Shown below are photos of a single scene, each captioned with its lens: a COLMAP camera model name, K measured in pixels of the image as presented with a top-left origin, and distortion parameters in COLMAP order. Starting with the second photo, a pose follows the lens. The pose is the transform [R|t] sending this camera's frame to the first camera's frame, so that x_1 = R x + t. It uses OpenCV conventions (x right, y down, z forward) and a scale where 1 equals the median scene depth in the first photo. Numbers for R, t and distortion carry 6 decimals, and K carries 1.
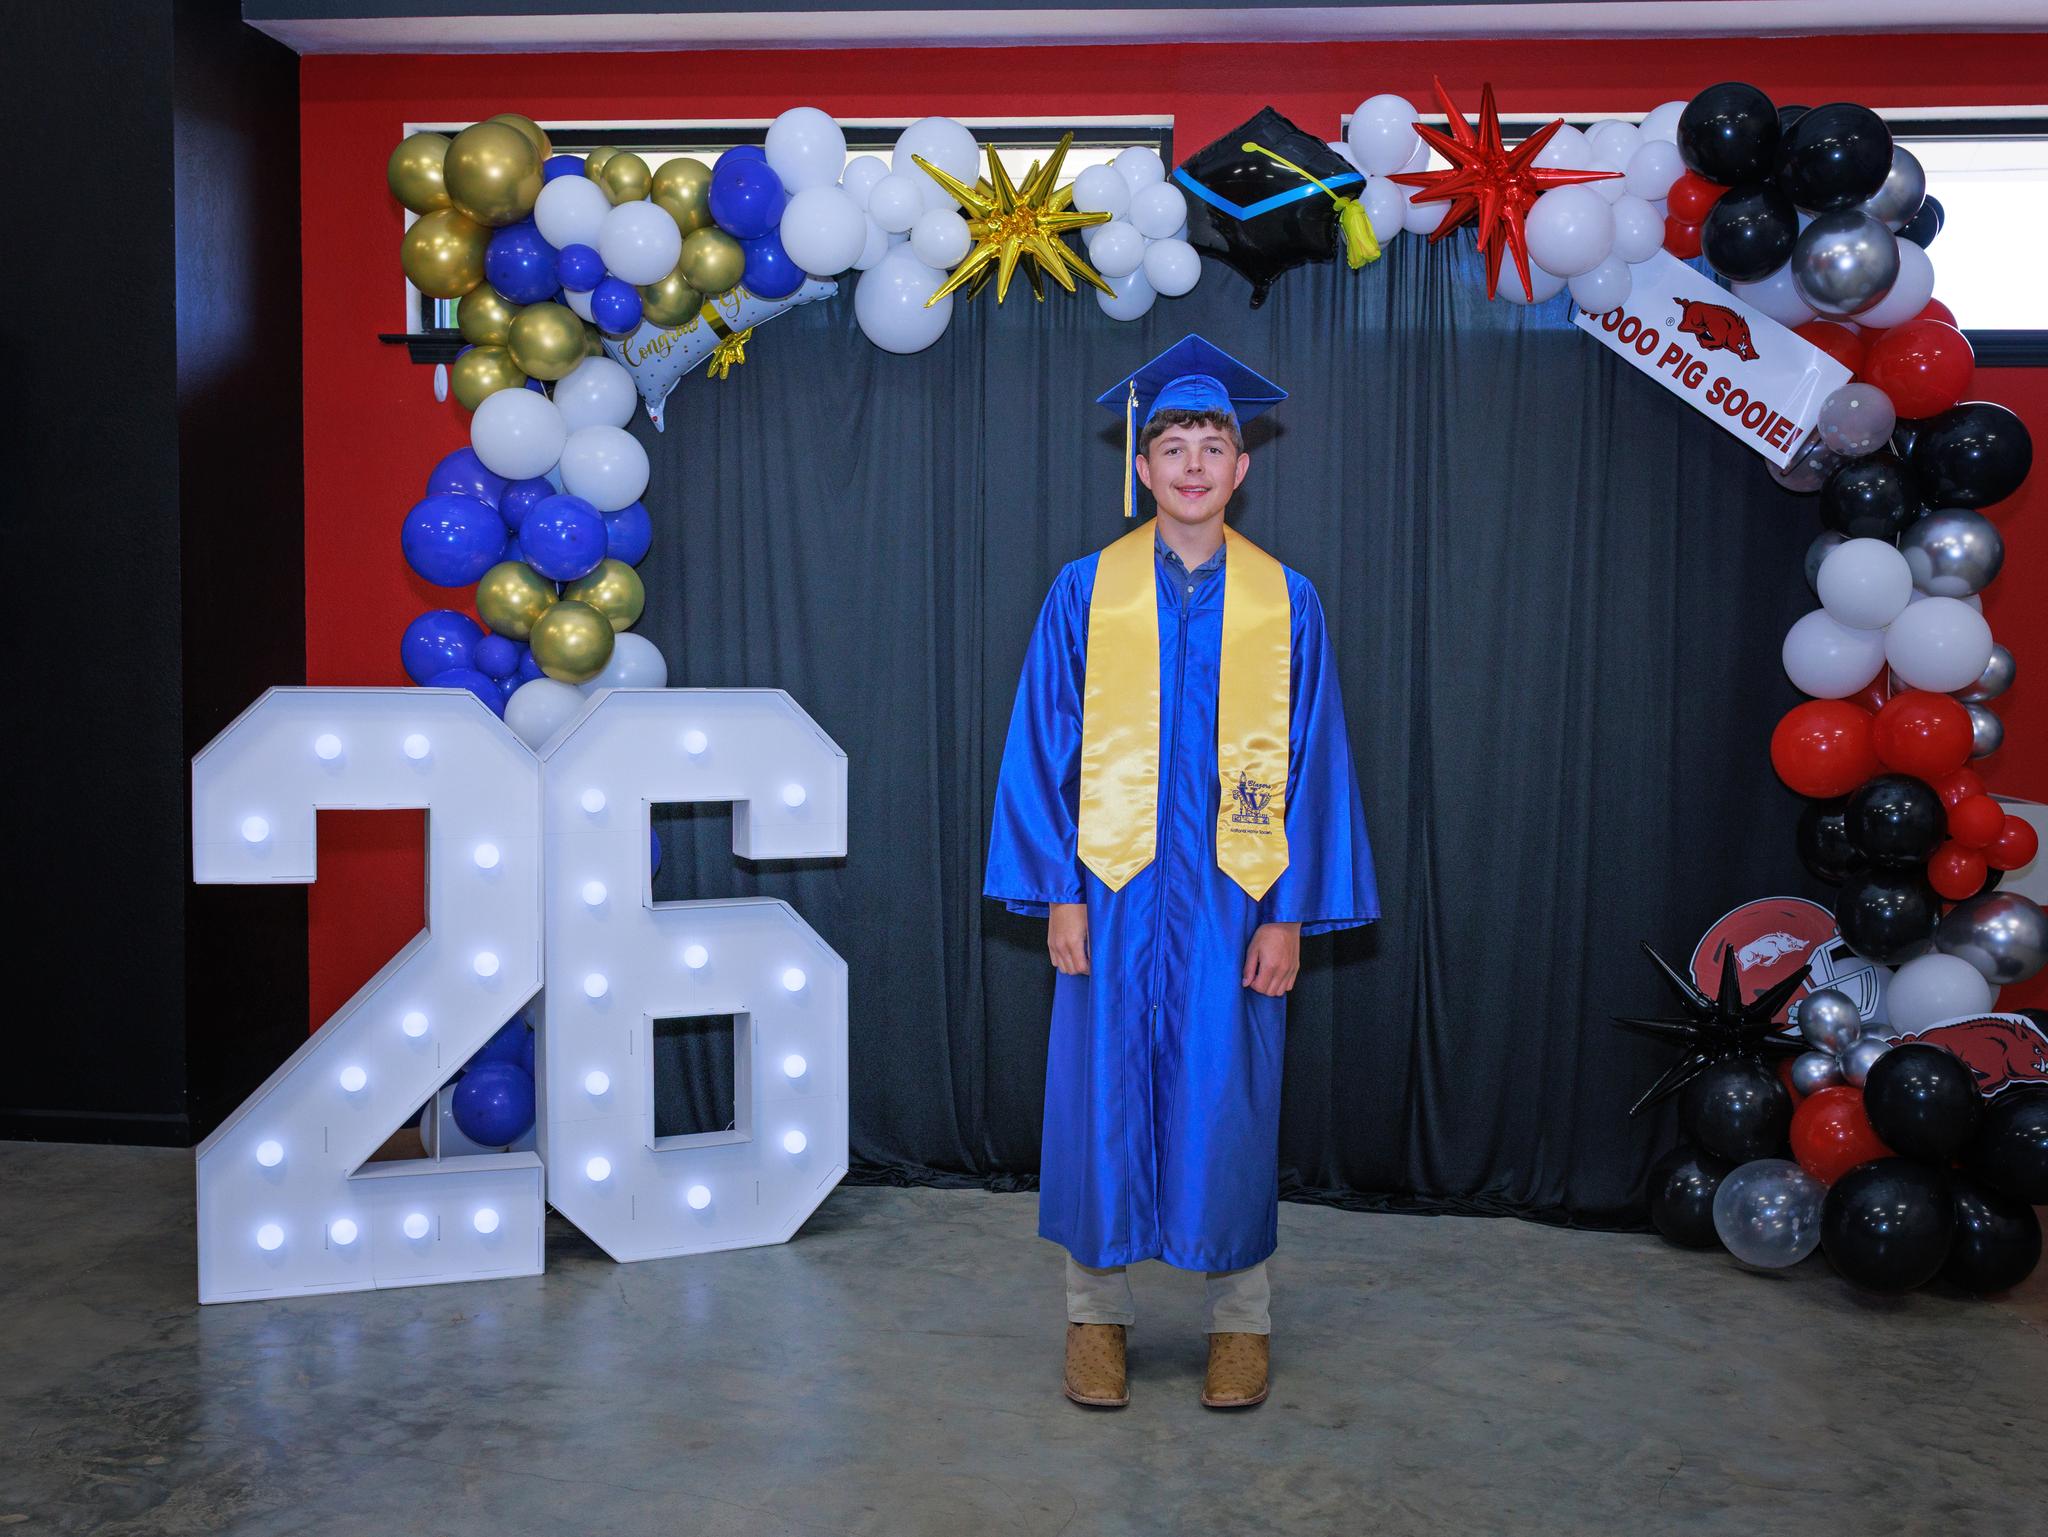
lens RADIAL K [[2090.9, 0, 1025.9], [0, 2090.9, 786.0], [0, 0, 1]] dist [-0.002939, 0.000000]
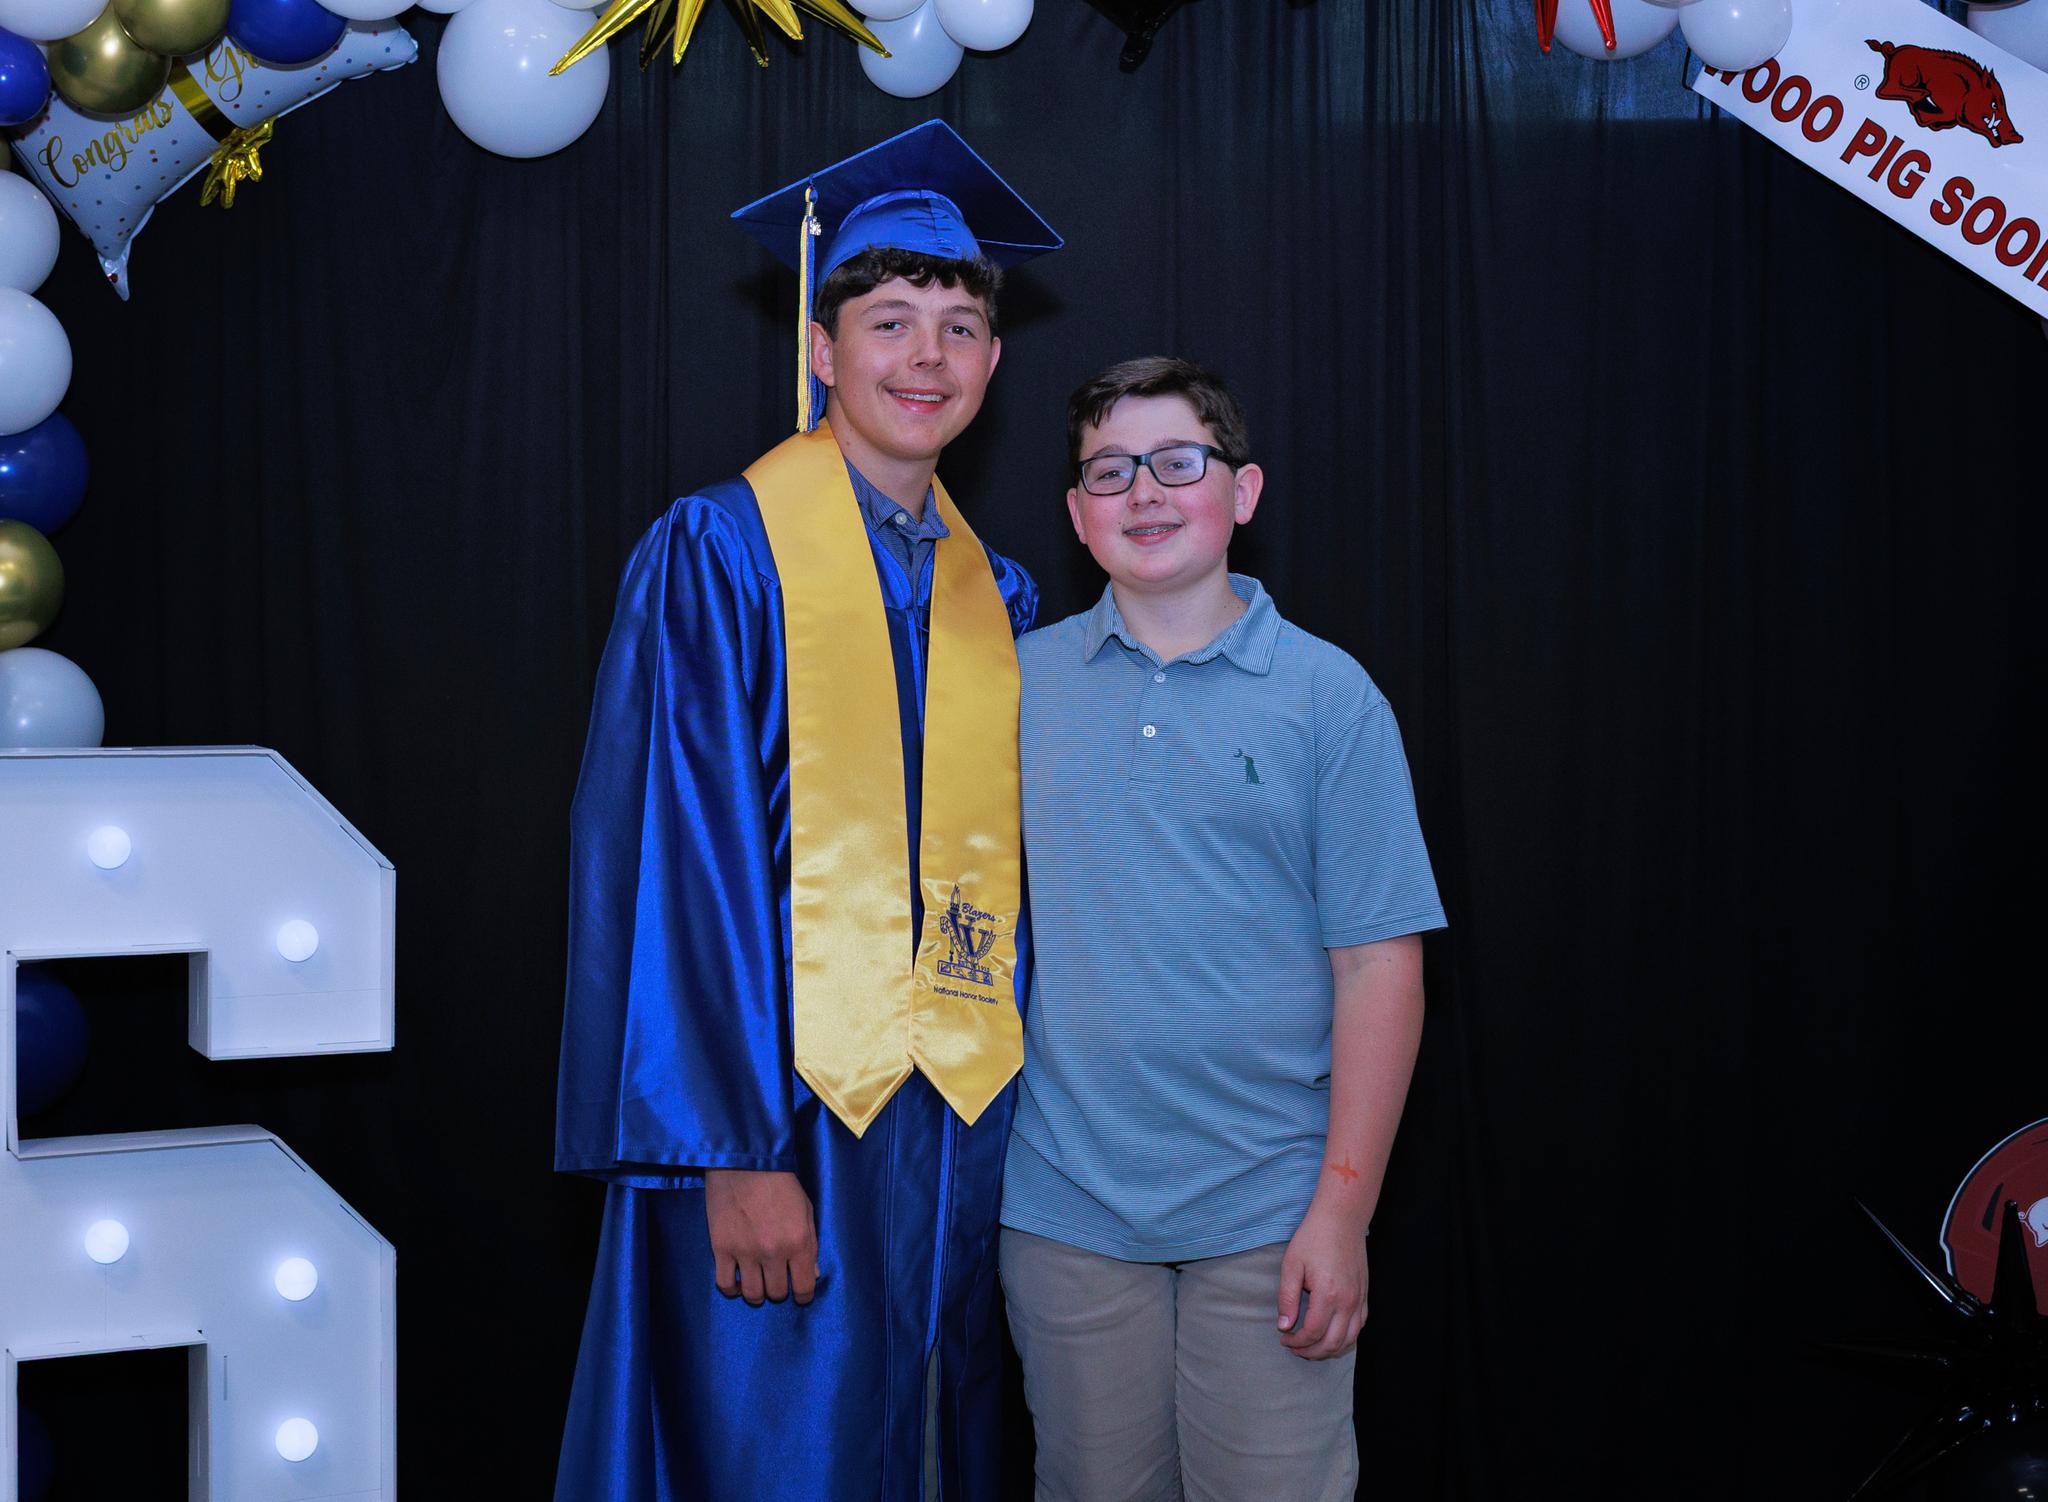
lens RADIAL K [[2978.9, 0, 910.2], [0, 2978.9, 601.7], [0, 0, 1]] dist [0.009057, 0.000000]
pose [[0.999952, -0.009799, 0.000357, 0.048752], [0.009795, 0.996615, -0.081631, -0.018437], [0.000444, 0.081630, 0.996663, 0.205879]]
